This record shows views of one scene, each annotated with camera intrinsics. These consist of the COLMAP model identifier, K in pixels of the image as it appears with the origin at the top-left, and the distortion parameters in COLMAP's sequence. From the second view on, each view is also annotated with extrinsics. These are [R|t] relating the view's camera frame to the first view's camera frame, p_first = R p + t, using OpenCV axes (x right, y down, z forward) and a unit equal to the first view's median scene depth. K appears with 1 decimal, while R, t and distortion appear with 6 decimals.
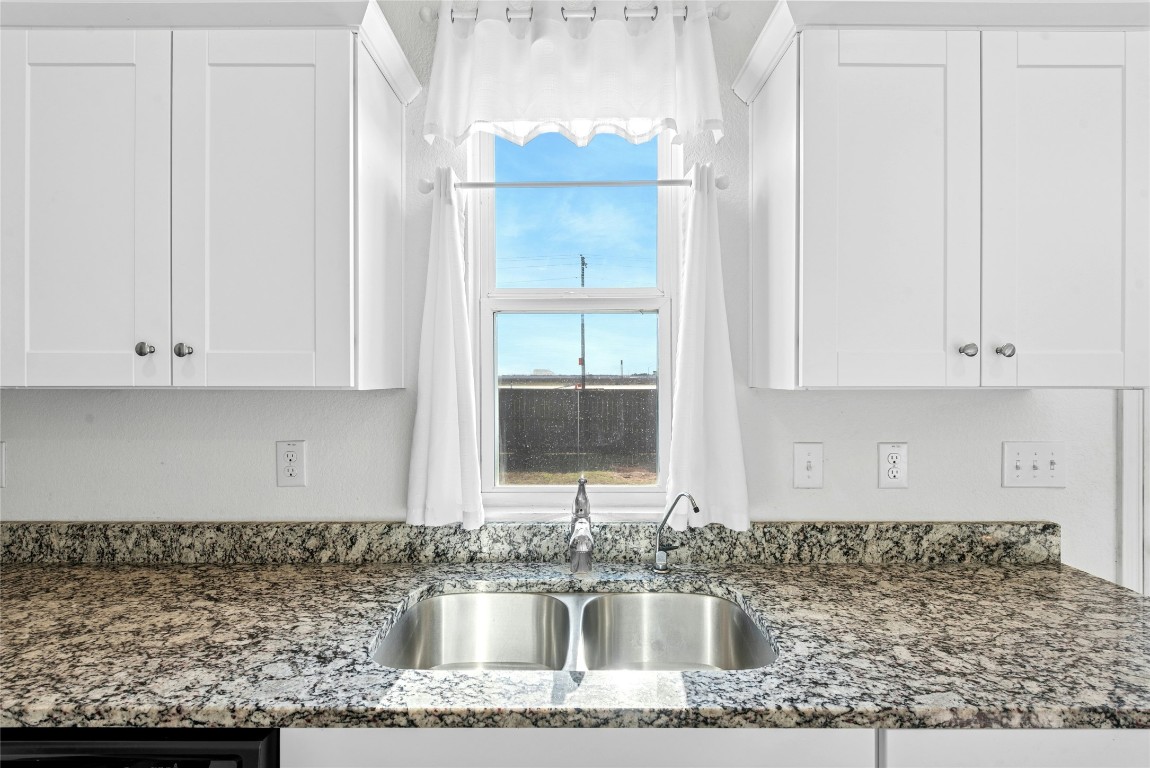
lens RADIAL K [[533.2, 0, 577.3], [0, 533.2, 377.7], [0, 0, 1]] dist [0.018732, -0.009929]
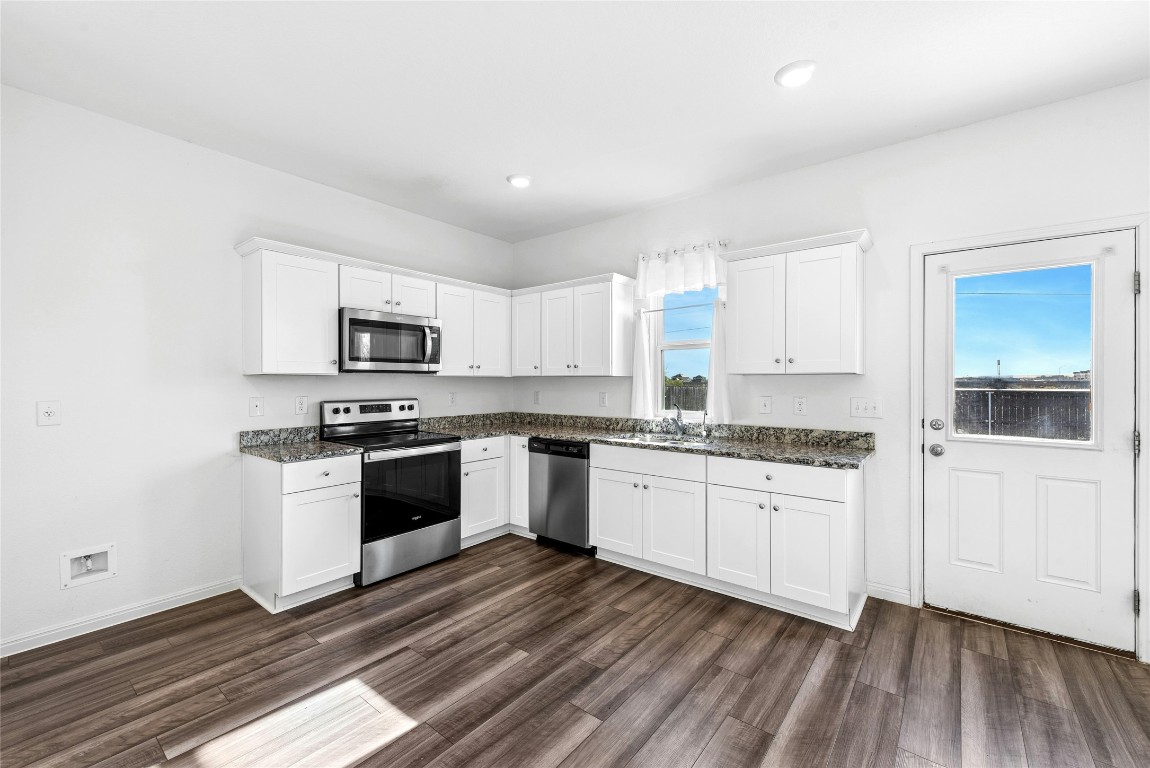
lens RADIAL K [[471.7, 0, 575.5], [0, 471.7, 381.6], [0, 0, 1]] dist [0.011780, -0.000473]
pose [[0.781310, -0.000402, -0.624143, 1.281245], [0.000909, 0.999999, 0.000495, 0.052809], [0.624142, -0.000954, 0.781310, -1.538597]]
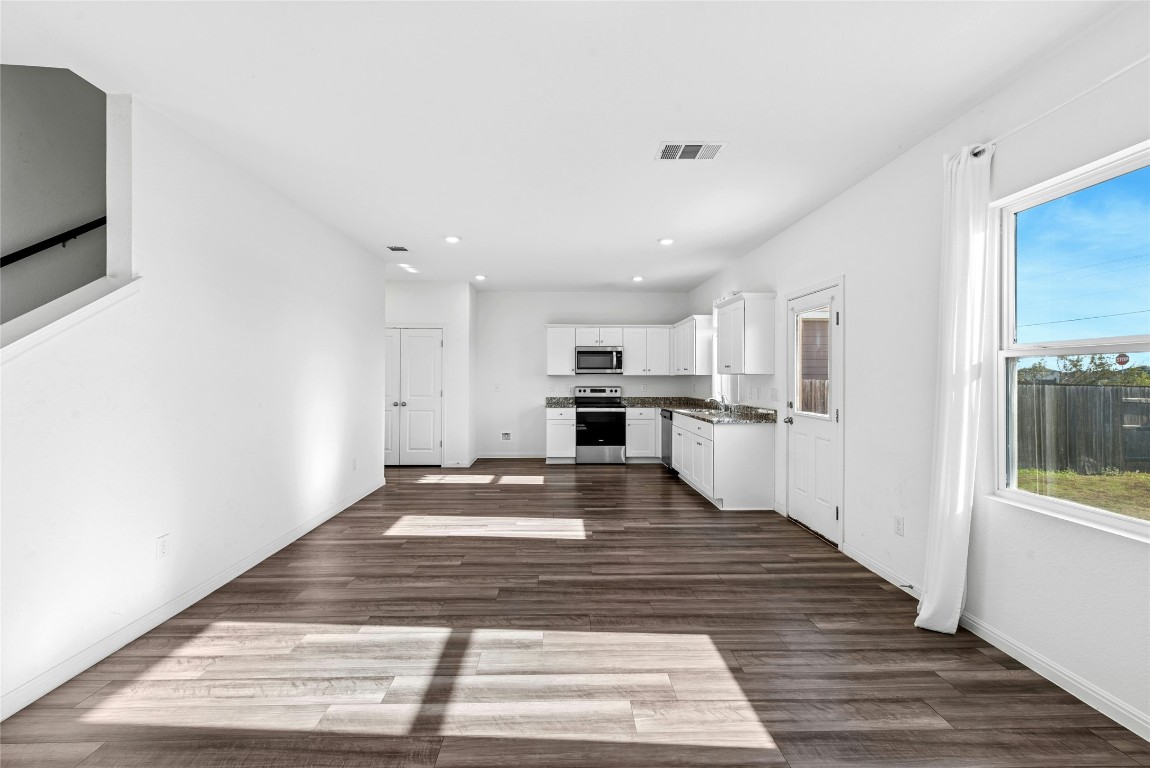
lens RADIAL K [[471.7, 0, 575.5], [0, 471.7, 381.6], [0, 0, 1]] dist [0.011780, -0.000473]
pose [[0.035907, 0.009103, -0.999314, 4.600196], [-0.000962, 0.999958, 0.009074, 0.043265], [0.999355, 0.000635, 0.035915, -0.573039]]
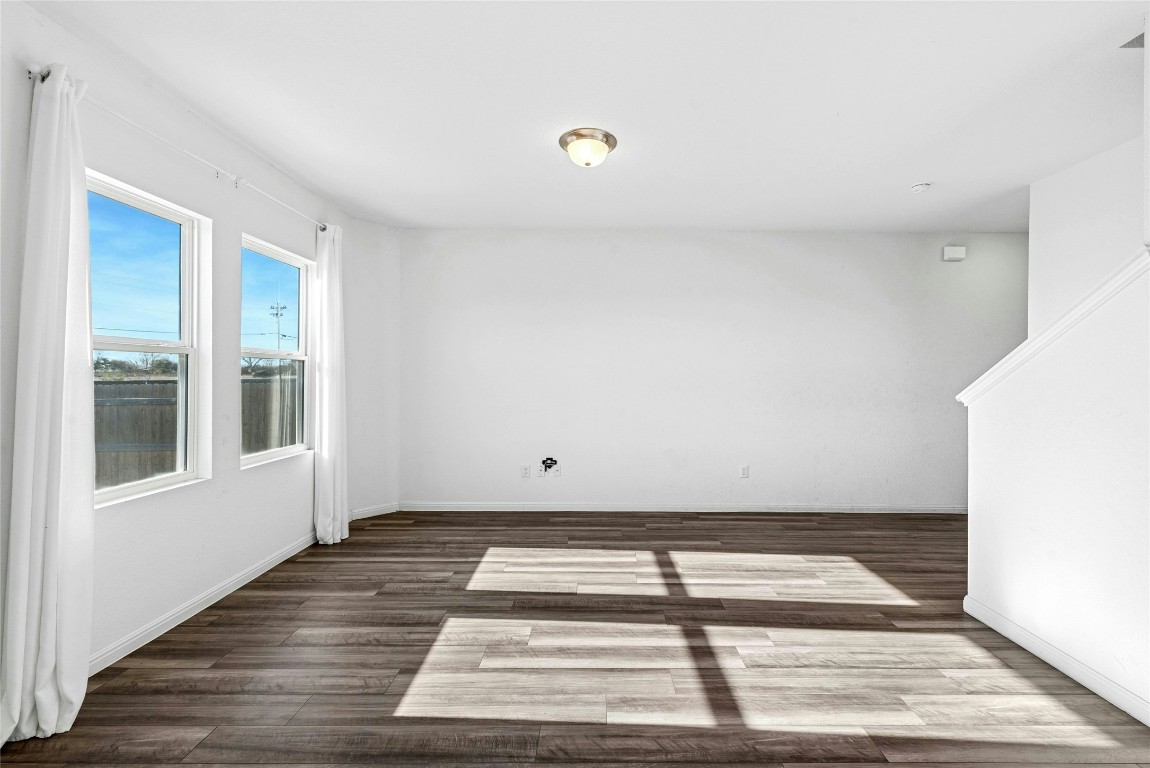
lens RADIAL K [[491.6, 0, 597.6], [0, 491.6, 379.2], [0, 0, 1]] dist [0.022590, -0.009393]
pose [[-0.008285, -0.006069, 0.999947, 1.219743], [-0.007407, 0.999955, 0.006008, 0.049737], [-0.999938, -0.007357, -0.008330, -0.587304]]
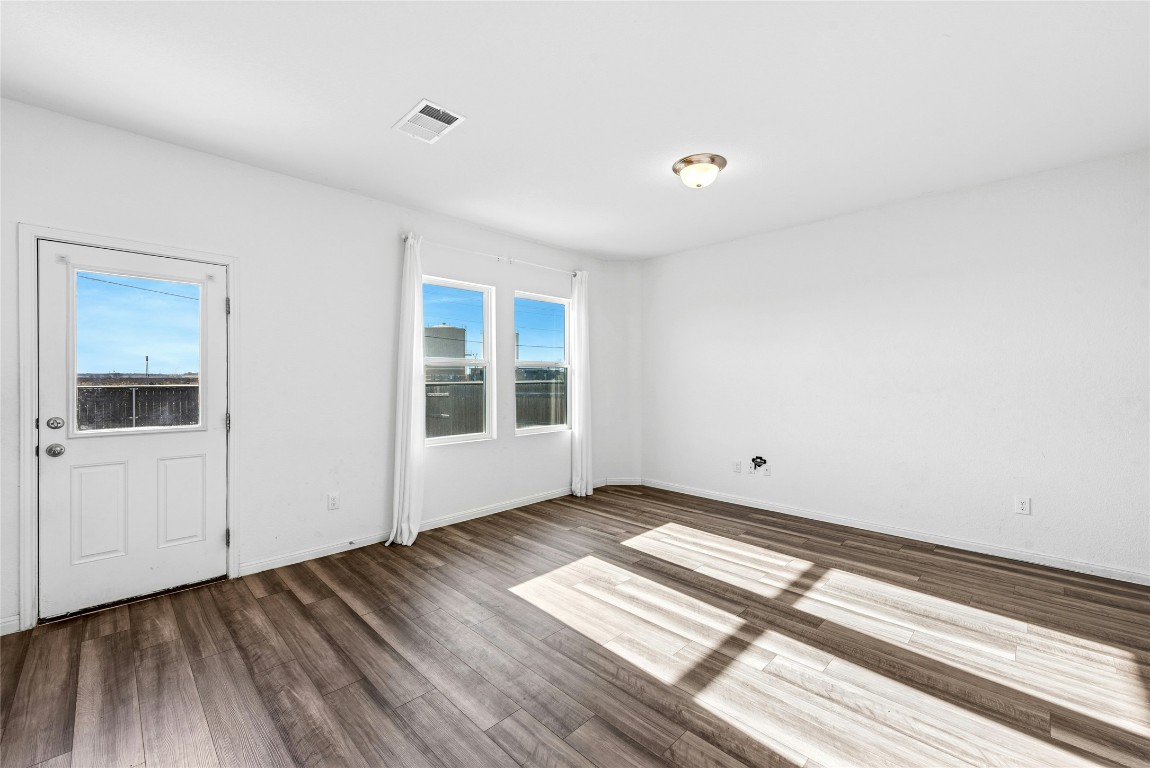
lens RADIAL K [[471.7, 0, 575.5], [0, 471.7, 381.6], [0, 0, 1]] dist [0.011780, -0.000473]
pose [[0.705643, -0.006712, 0.708536, 1.335795], [0.000028, 0.999955, 0.009446, 0.052504], [-0.708568, -0.006646, 0.705612, -1.832762]]
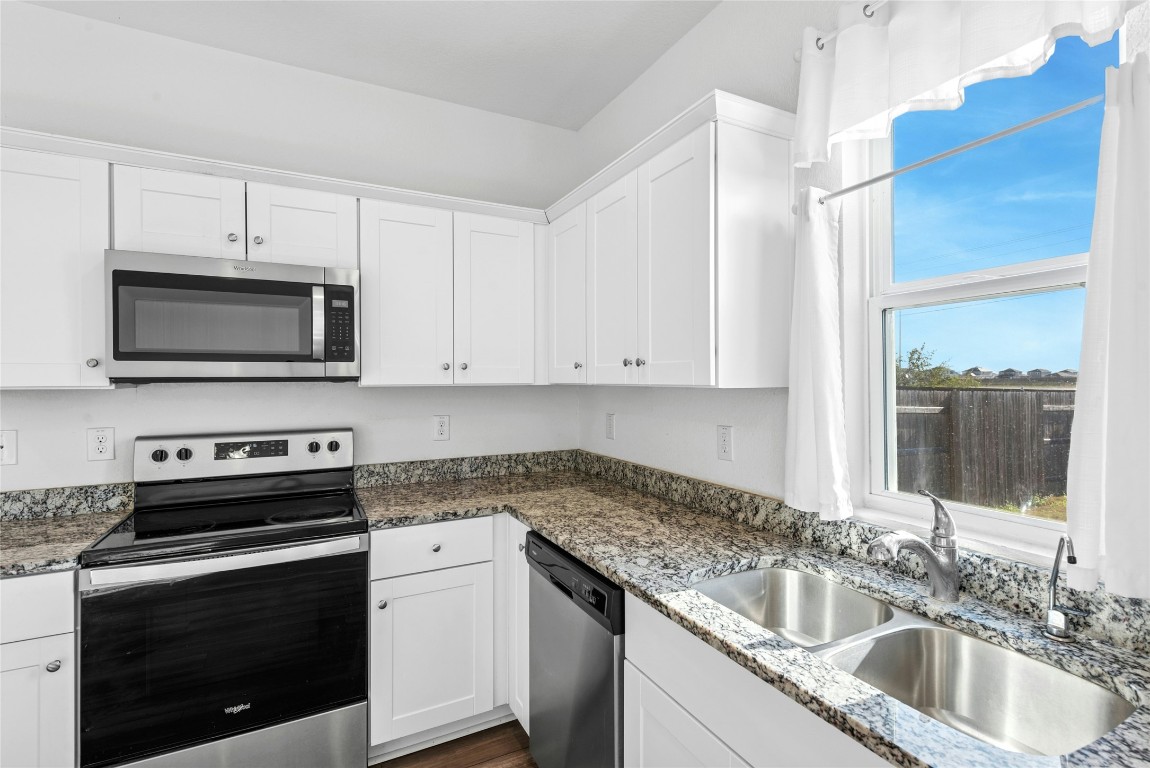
lens RADIAL K [[533.2, 0, 577.3], [0, 533.2, 377.7], [0, 0, 1]] dist [0.018732, -0.009929]
pose [[0.457521, -0.005028, -0.889184, 0.541671], [0.004983, 0.999983, -0.003091, -0.000479], [0.889185, -0.003017, 0.457538, 0.069457]]
